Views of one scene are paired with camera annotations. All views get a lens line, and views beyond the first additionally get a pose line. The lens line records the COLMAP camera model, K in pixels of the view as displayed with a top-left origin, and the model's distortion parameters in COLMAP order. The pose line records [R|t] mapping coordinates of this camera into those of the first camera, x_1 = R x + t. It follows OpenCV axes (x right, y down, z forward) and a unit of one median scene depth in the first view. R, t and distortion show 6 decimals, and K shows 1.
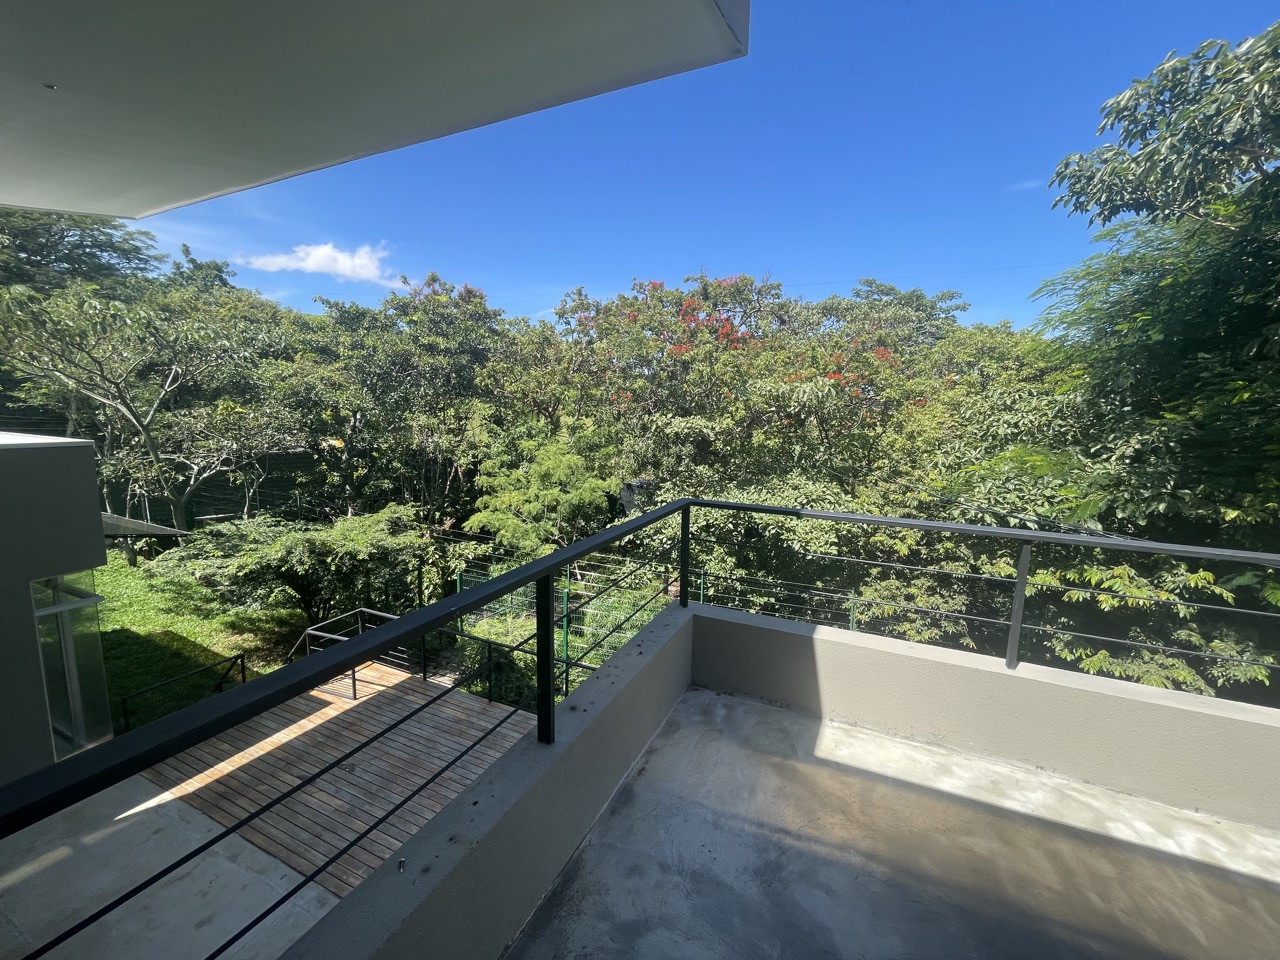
lens RADIAL K [[517.1, 0, 643.9], [0, 517.1, 482.6], [0, 0, 1]] dist [-0.002868, 0.000298]
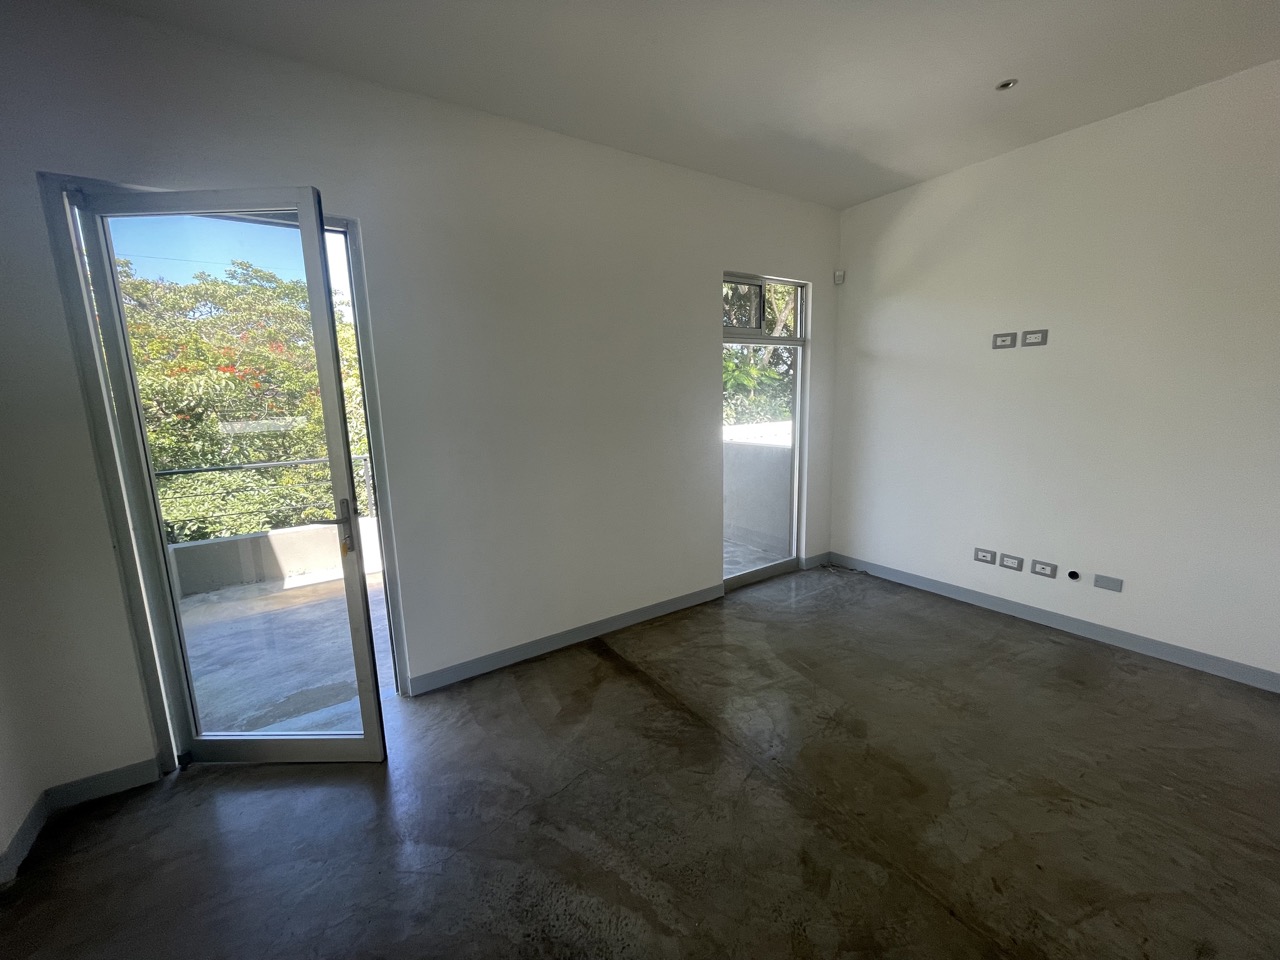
lens RADIAL K [[517.1, 0, 639.4], [0, 517.1, 481.2], [0, 0, 1]] dist [-0.002868, 0.000298]
pose [[0.525400, -0.173589, 0.832960, -0.096640], [0.154036, 0.982197, 0.107529, 0.027582], [-0.836796, 0.071810, 0.542785, -0.225513]]
